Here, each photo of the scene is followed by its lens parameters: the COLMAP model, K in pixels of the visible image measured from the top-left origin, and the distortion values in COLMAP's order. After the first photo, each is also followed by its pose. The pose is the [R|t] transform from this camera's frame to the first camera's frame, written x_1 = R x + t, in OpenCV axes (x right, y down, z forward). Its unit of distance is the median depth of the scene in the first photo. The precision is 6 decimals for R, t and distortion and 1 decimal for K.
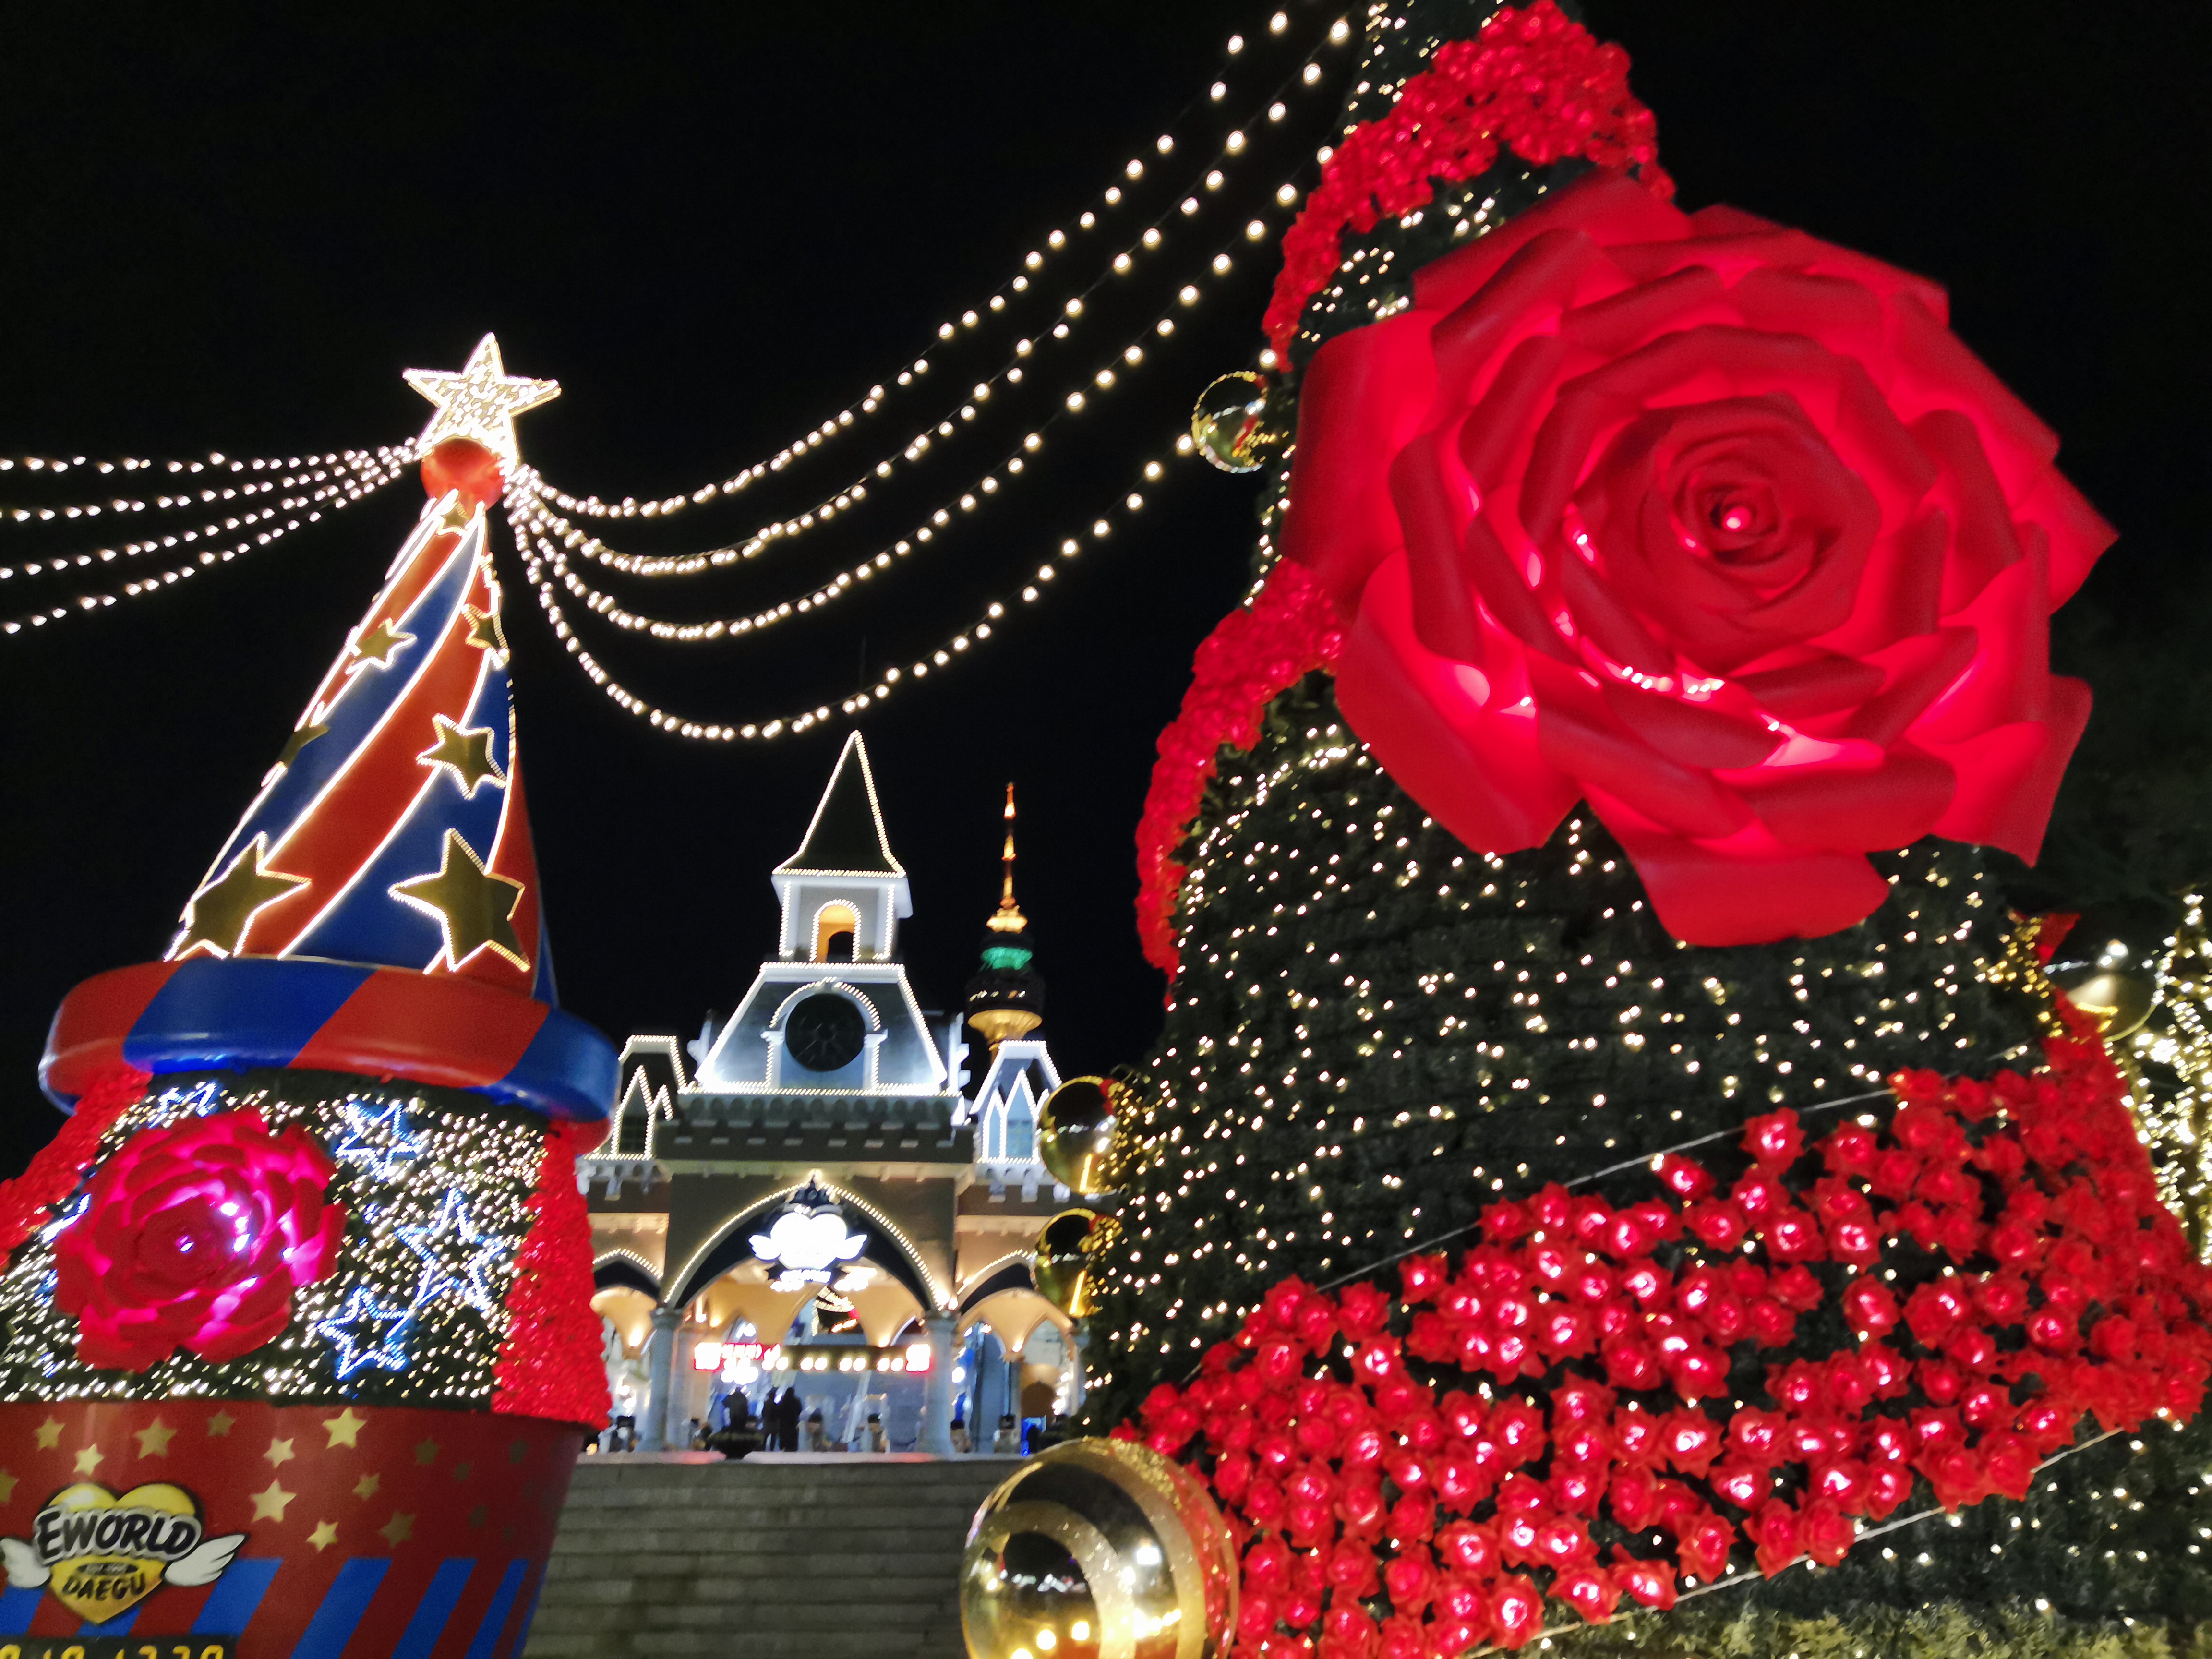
lens RADIAL K [[1731.8, 0, 1113.0], [0, 1731.8, 826.9], [0, 0, 1]] dist [-0.014707, 0.052177]
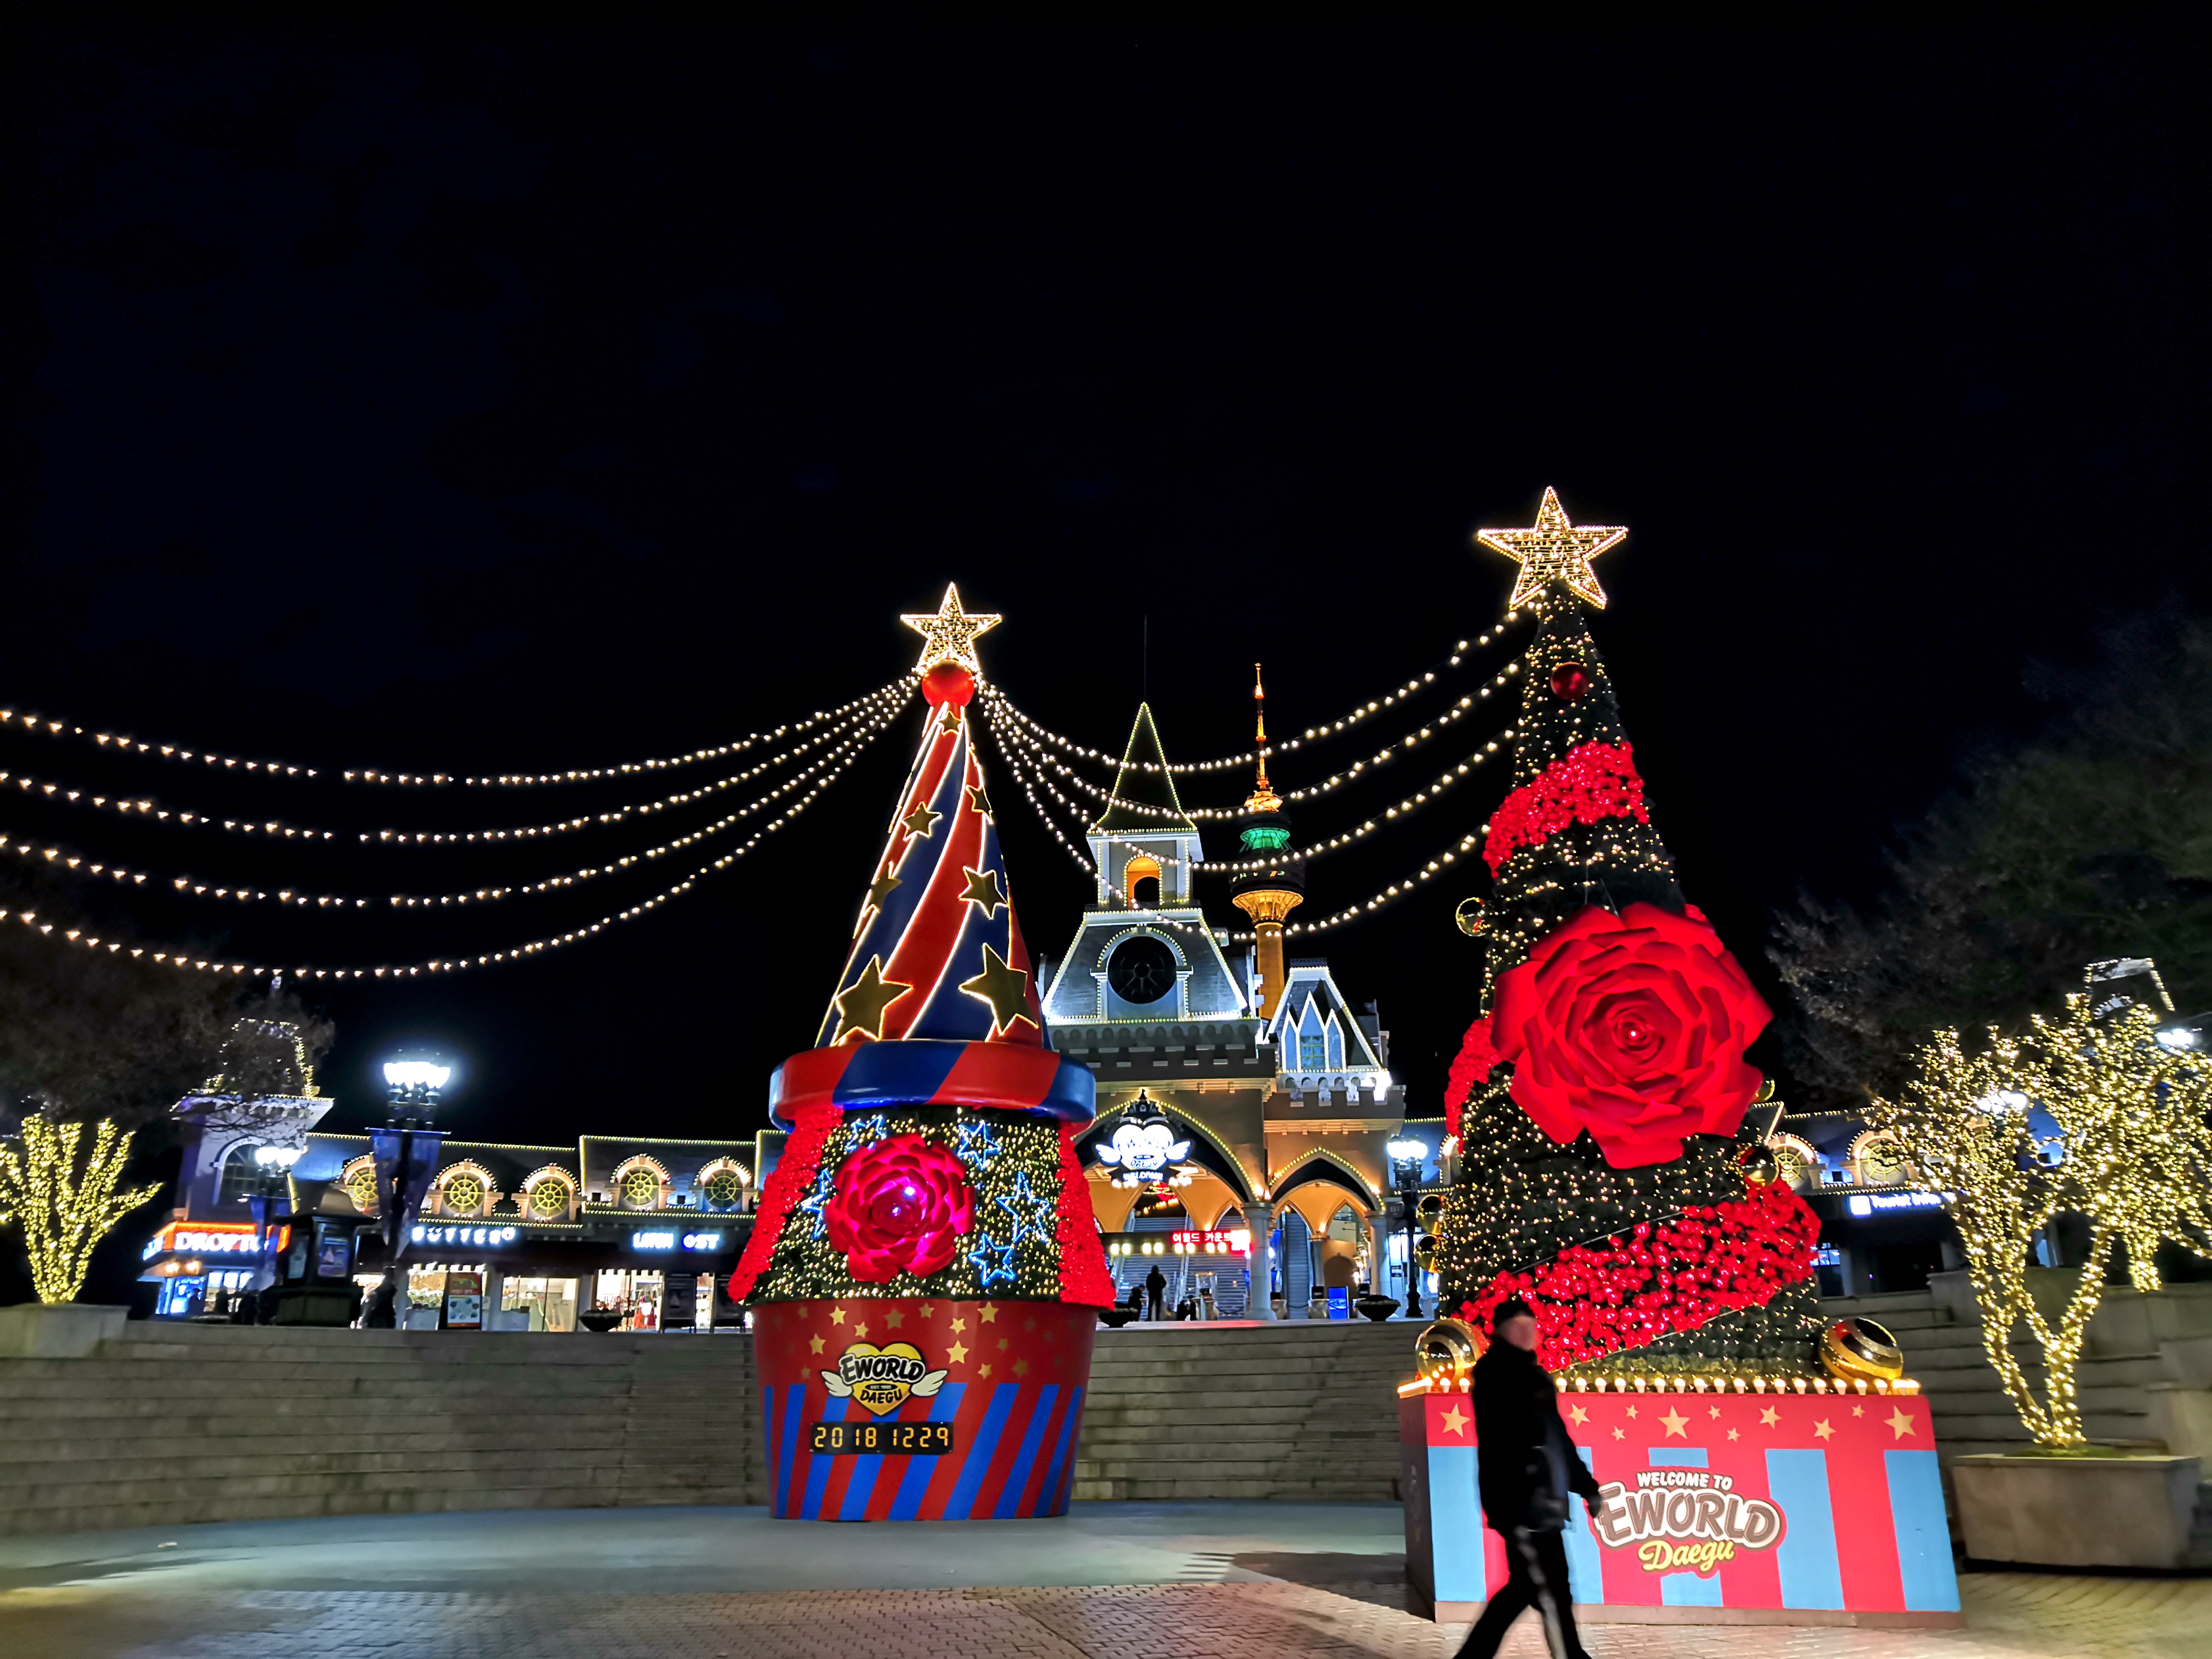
lens RADIAL K [[1731.8, 0, 1126.8], [0, 1731.8, 844.6], [0, 0, 1]] dist [-0.014707, 0.052177]
pose [[0.988431, -0.057433, -0.140377, -0.037360], [0.068718, 0.994668, 0.076902, -0.317796], [0.135211, -0.085659, 0.987107, -0.856620]]
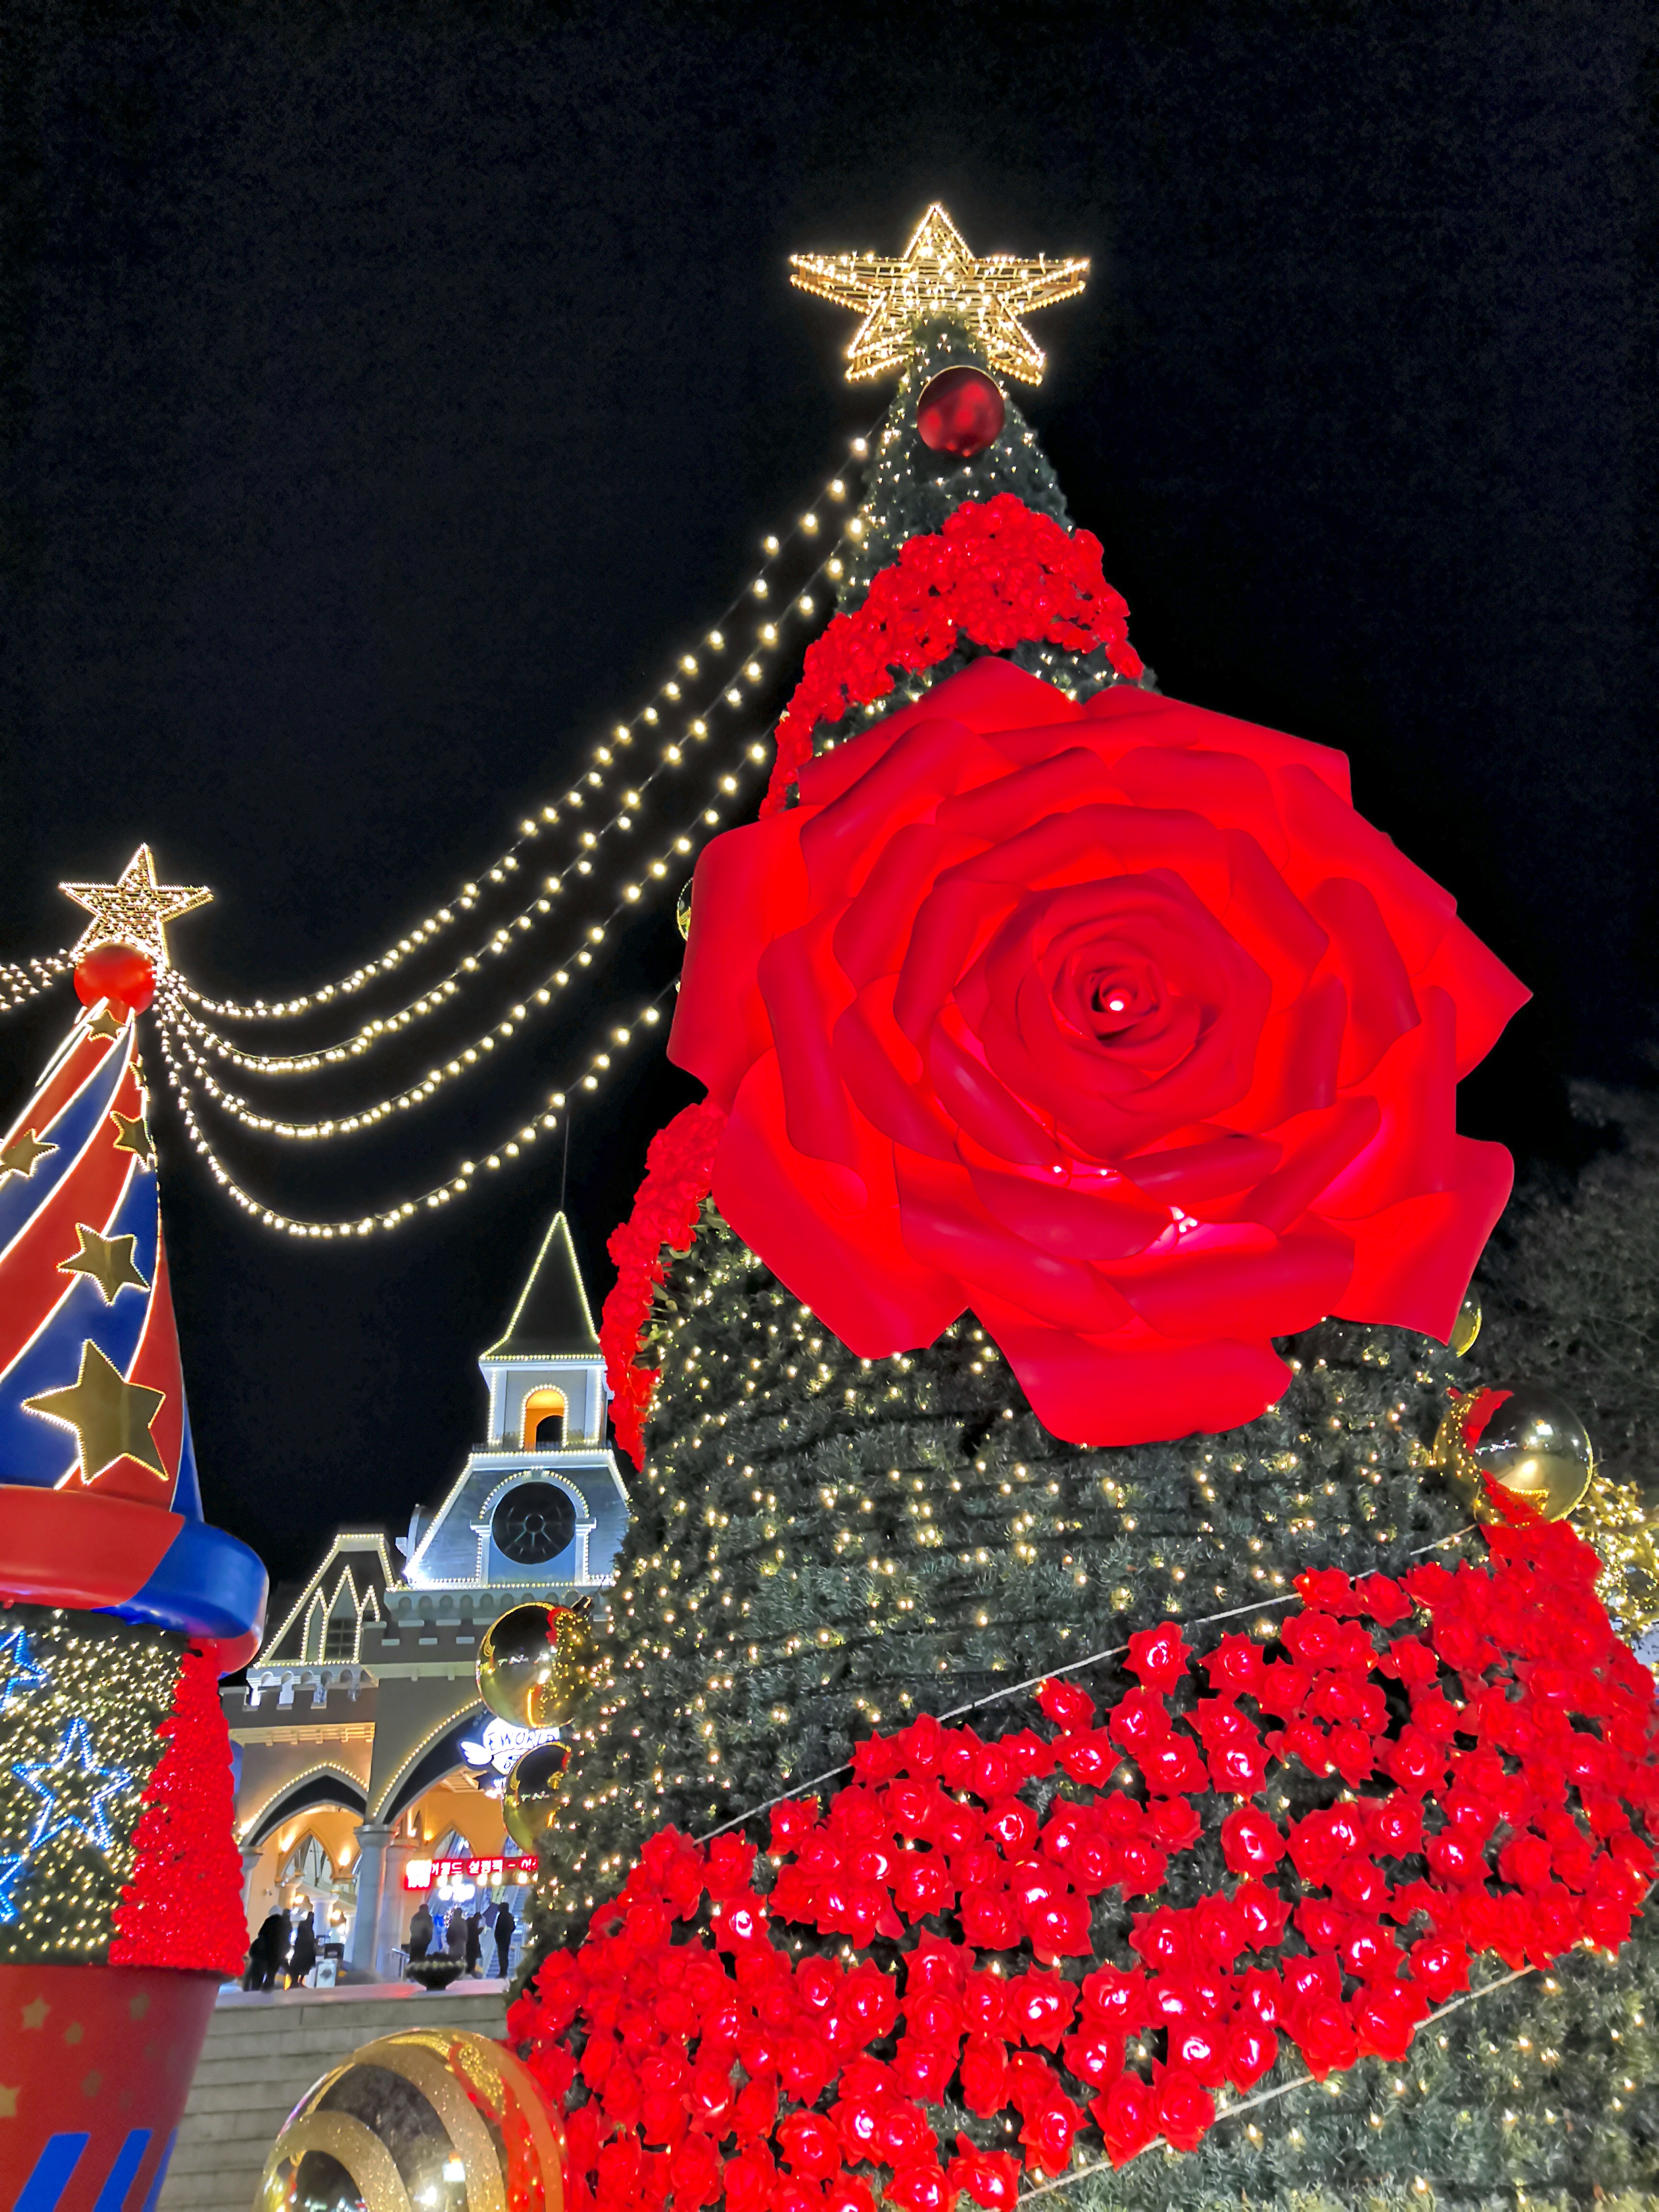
lens RADIAL K [[1731.8, 0, 842.1], [0, 1731.8, 1110.9], [0, 0, 1]] dist [-0.014707, 0.052177]
pose [[0.999088, -0.042589, 0.002975, 0.075377], [0.042663, 0.993397, -0.106501, -0.006814], [0.001580, 0.106531, 0.994308, 0.013159]]
